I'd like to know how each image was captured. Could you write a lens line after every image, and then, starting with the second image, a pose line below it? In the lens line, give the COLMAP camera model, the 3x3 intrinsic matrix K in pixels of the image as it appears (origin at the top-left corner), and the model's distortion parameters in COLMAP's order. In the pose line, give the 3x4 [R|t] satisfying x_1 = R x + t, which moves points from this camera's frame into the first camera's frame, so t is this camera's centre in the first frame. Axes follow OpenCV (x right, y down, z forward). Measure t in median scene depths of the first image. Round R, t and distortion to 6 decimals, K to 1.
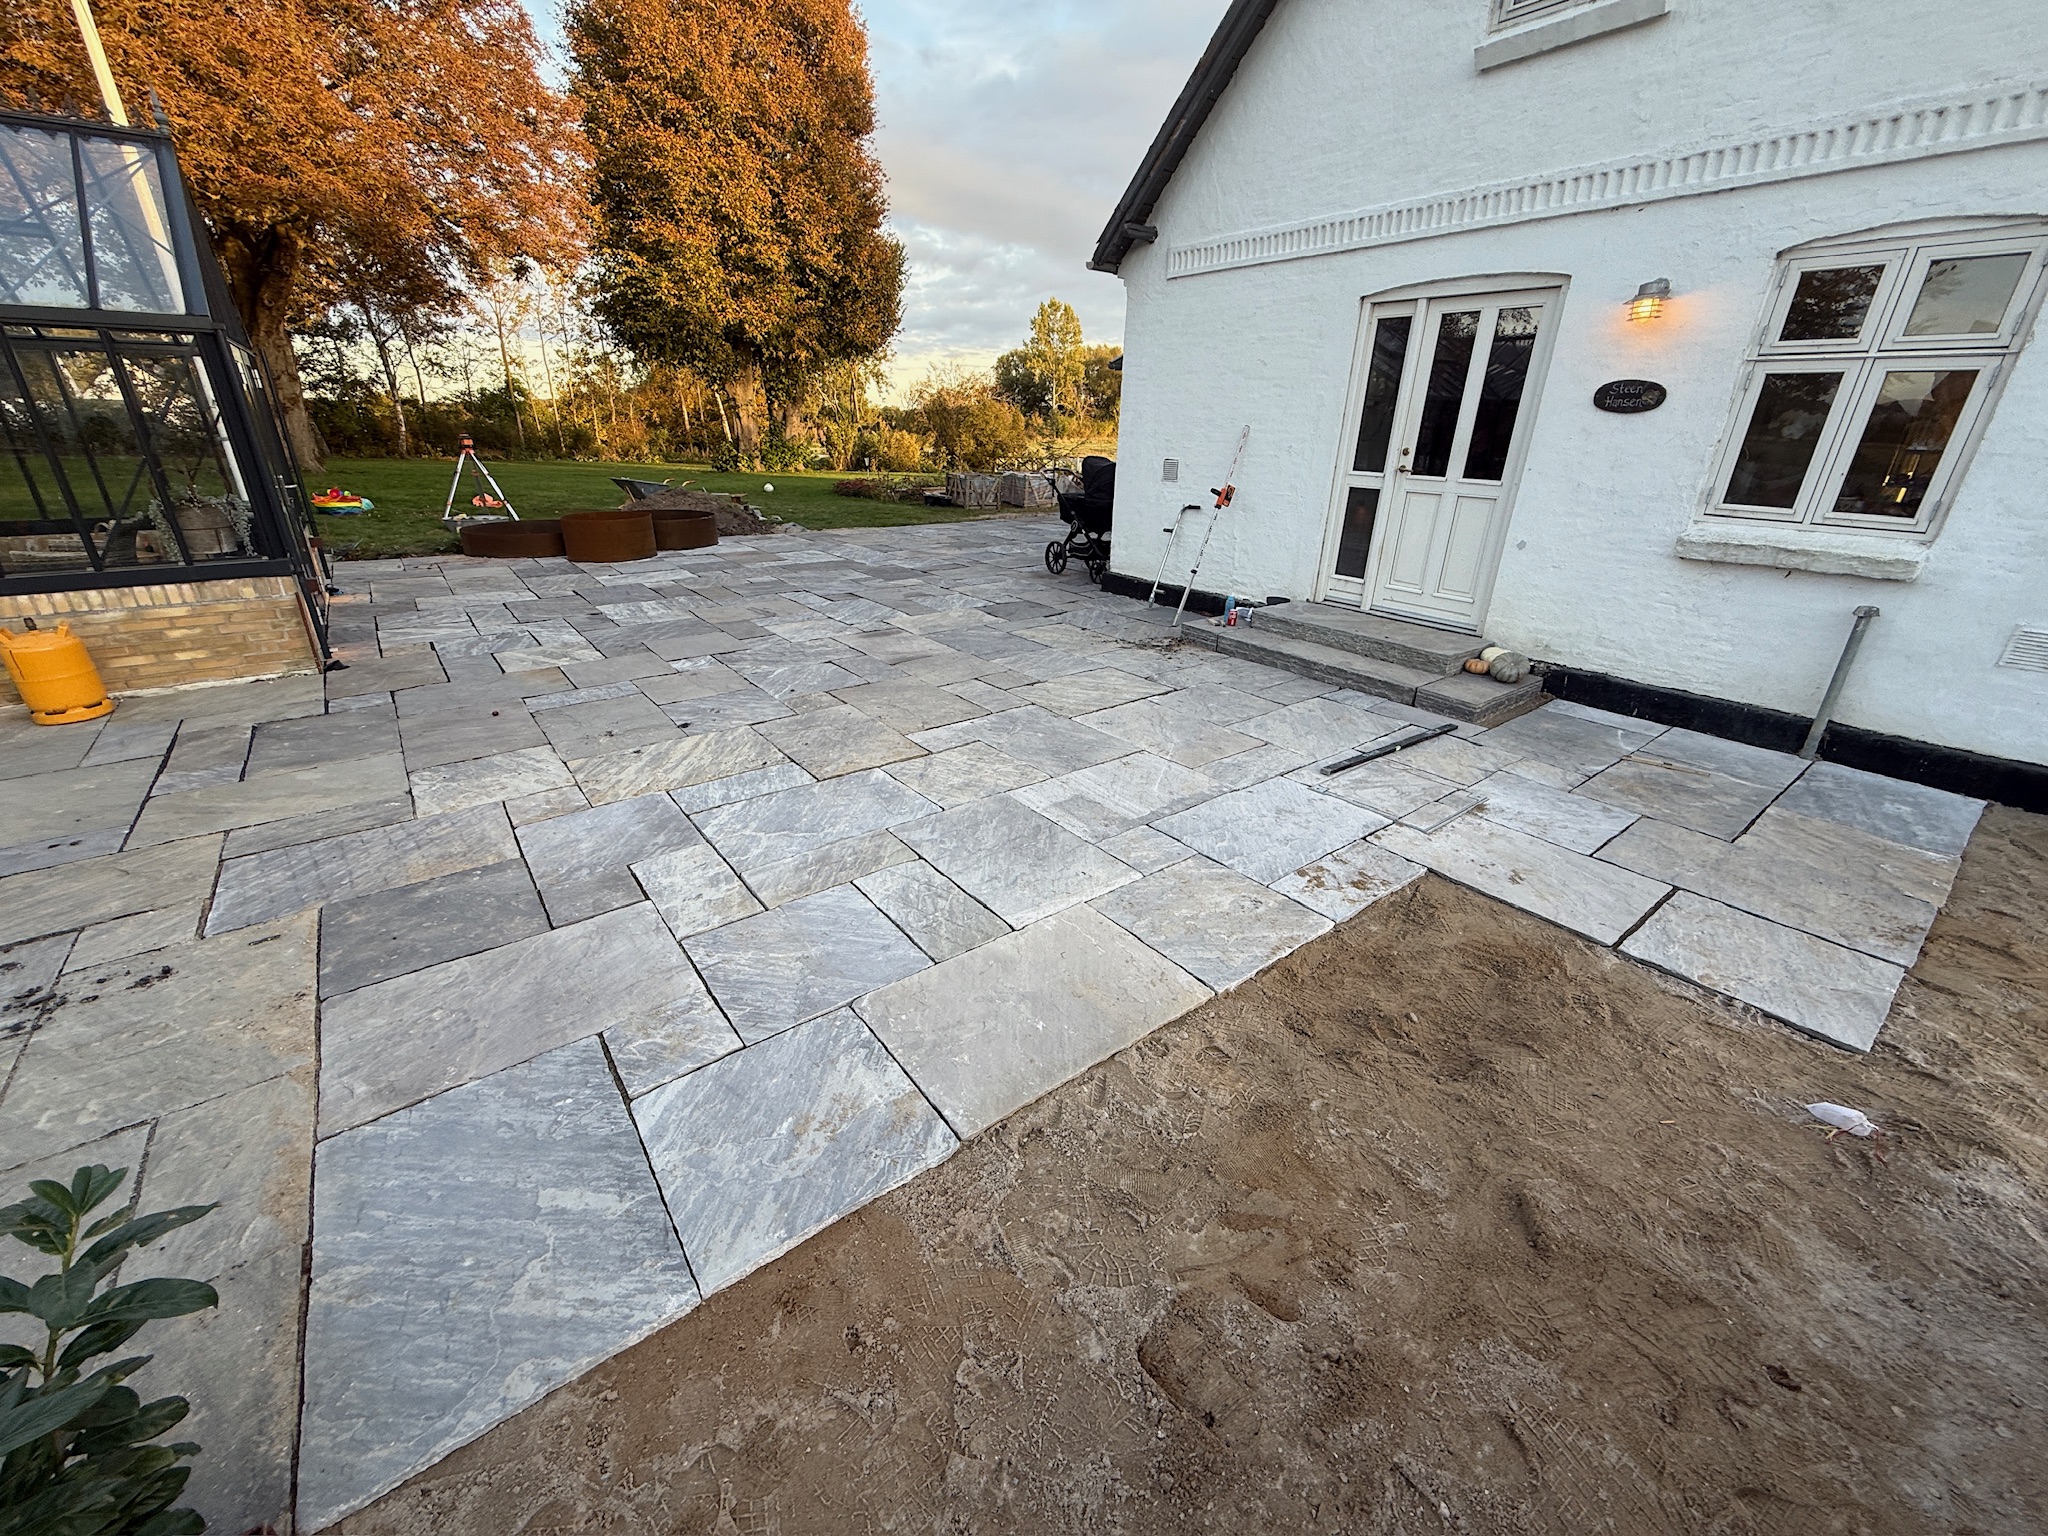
lens RADIAL K [[810.2, 0, 1017.8], [0, 810.2, 763.5], [0, 0, 1]] dist [0.000185, -0.000605]
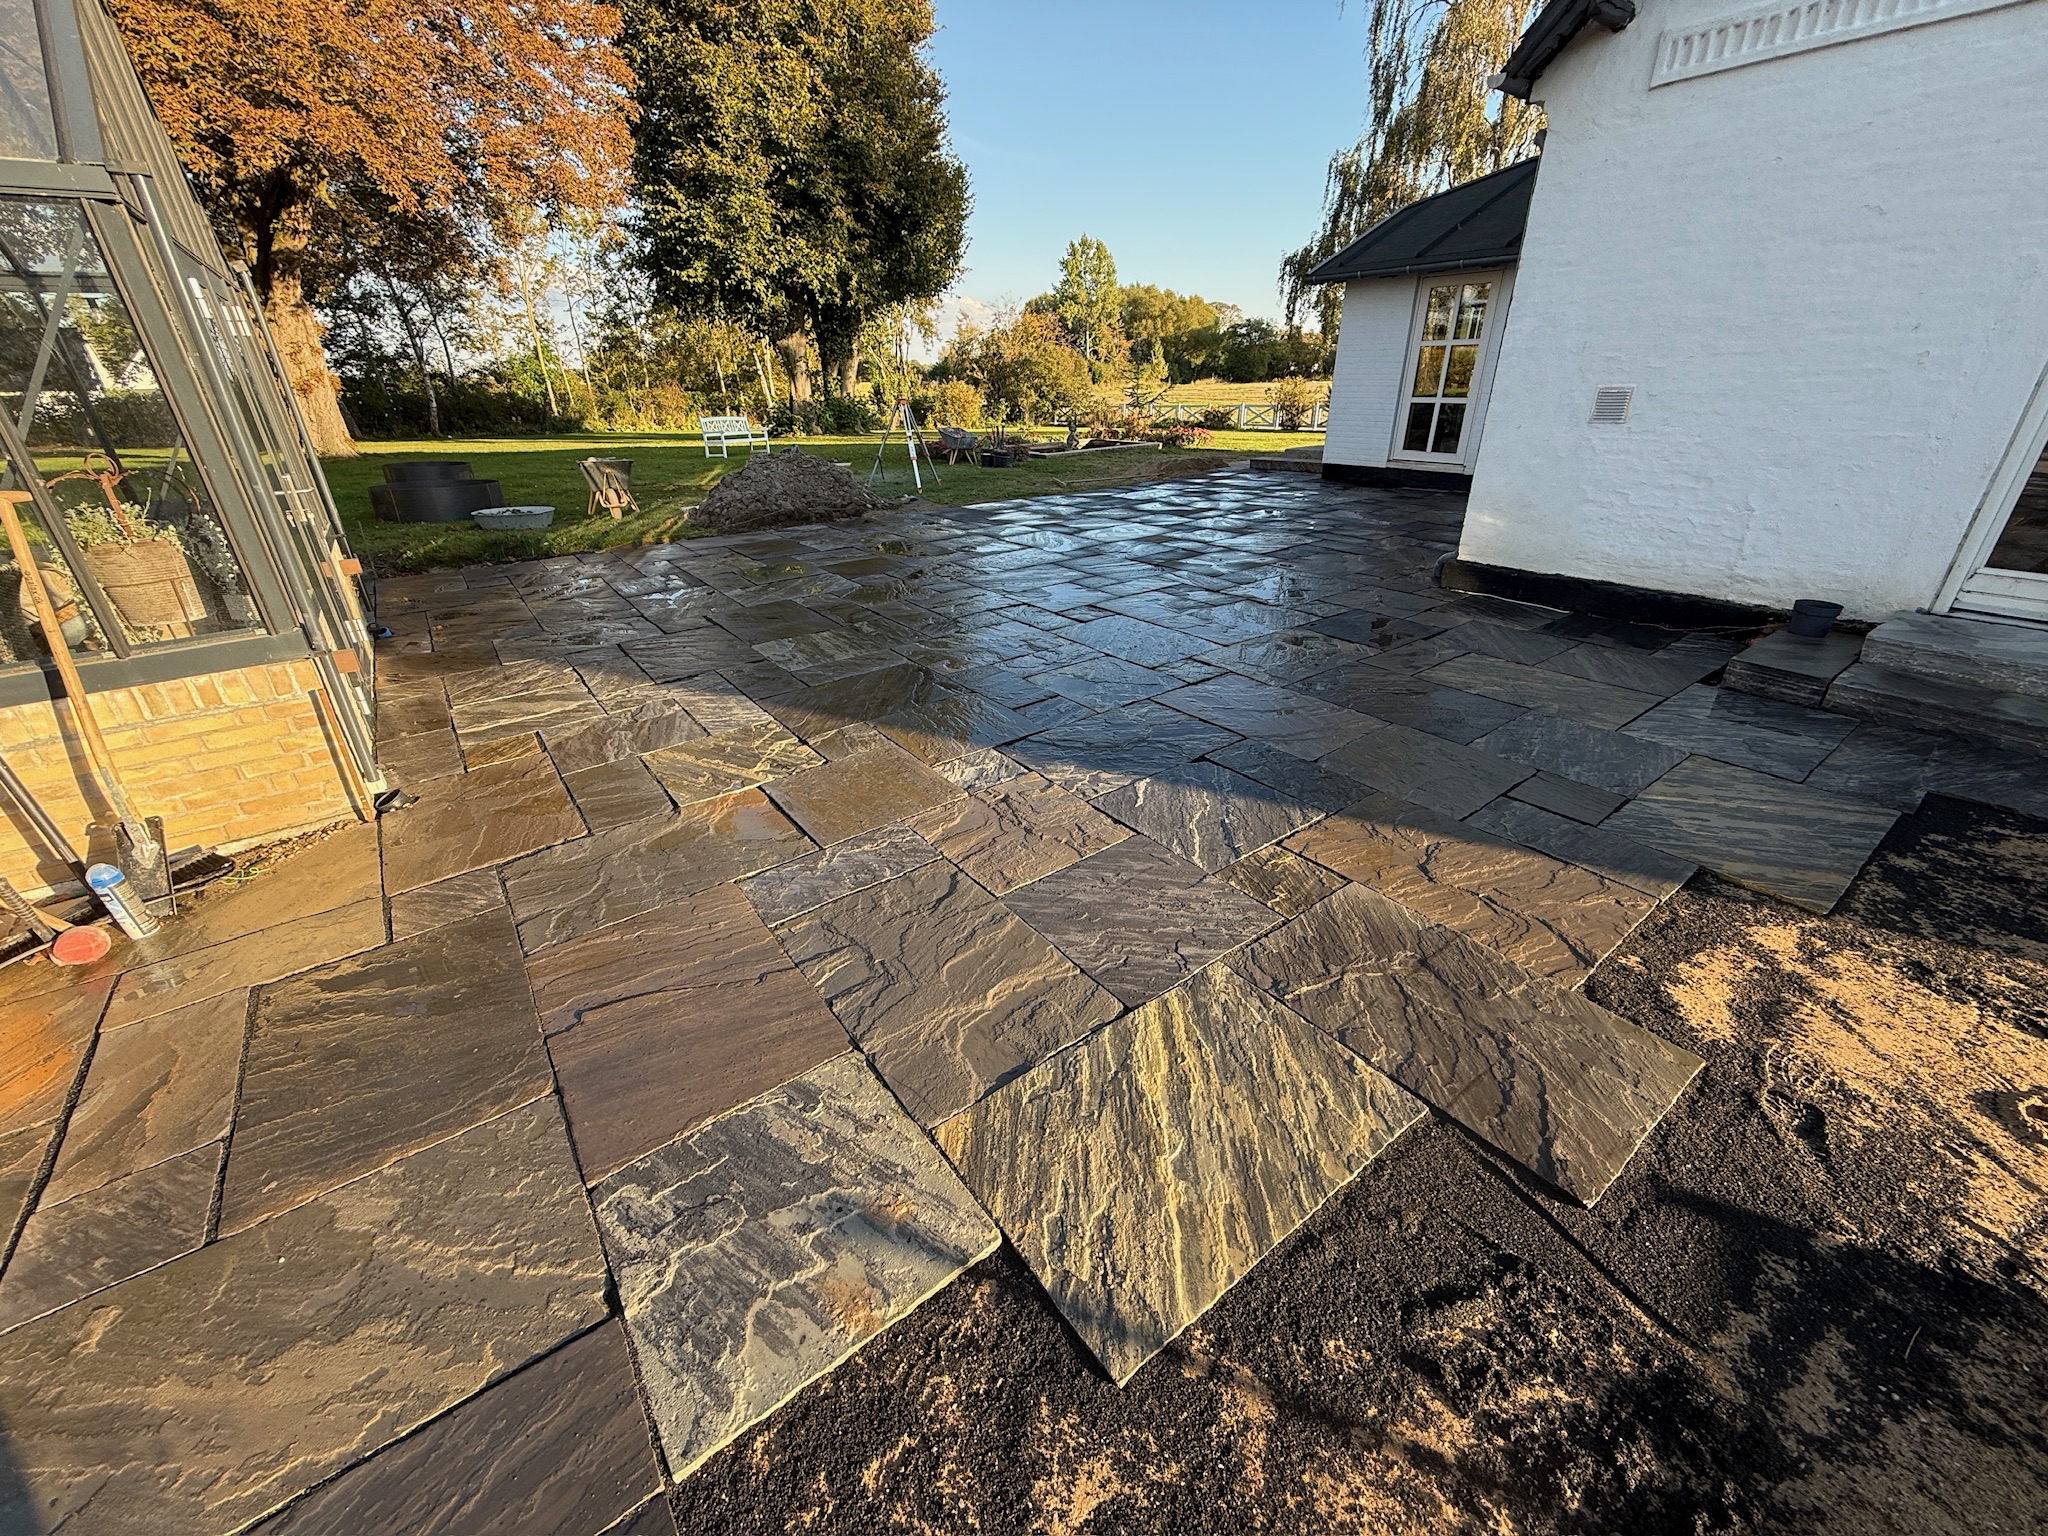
lens RADIAL K [[810.2, 0, 1018.6], [0, 810.2, 763.1], [0, 0, 1]] dist [0.000185, -0.000605]
pose [[0.998836, -0.027945, -0.039319, -0.308679], [0.029916, 0.998277, 0.050473, -0.139956], [0.037841, -0.051591, 0.997951, 0.364530]]
